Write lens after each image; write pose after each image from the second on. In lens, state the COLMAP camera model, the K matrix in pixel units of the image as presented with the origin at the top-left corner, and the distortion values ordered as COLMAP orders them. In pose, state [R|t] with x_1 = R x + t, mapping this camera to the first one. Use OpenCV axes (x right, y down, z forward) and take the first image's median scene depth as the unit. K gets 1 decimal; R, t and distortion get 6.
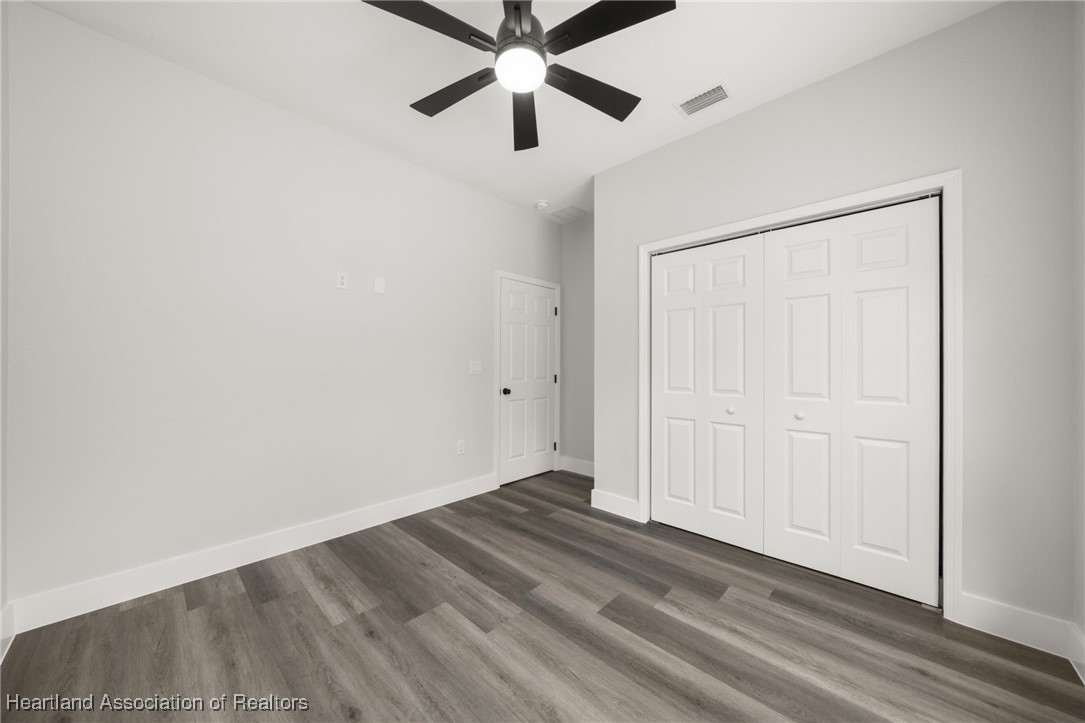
lens RADIAL K [[376.5, 0, 517.5], [0, 376.5, 364.4], [0, 0, 1]] dist [-0.005808, 0.000259]
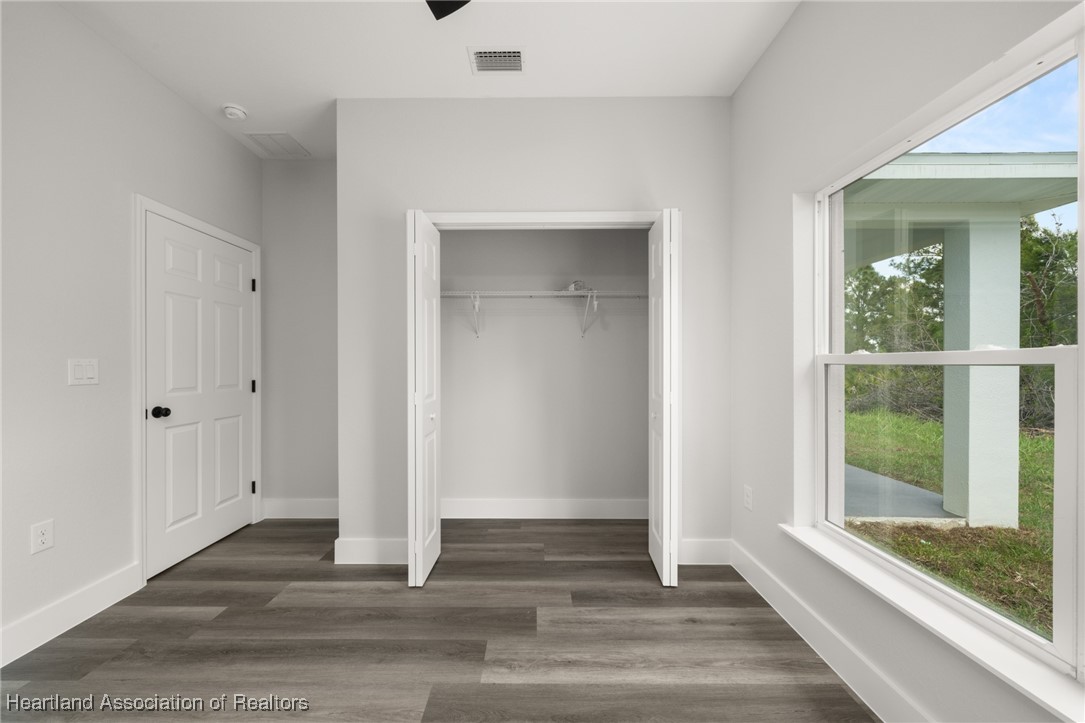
lens RADIAL K [[401.3, 0, 530.9], [0, 401.3, 363.8], [0, 0, 1]] dist [-0.005220, 0.001229]
pose [[0.702547, -0.004668, 0.711622, -0.117492], [0.005176, 0.999986, 0.001449, 0.000627], [-0.711619, 0.002665, 0.702561, 0.301750]]
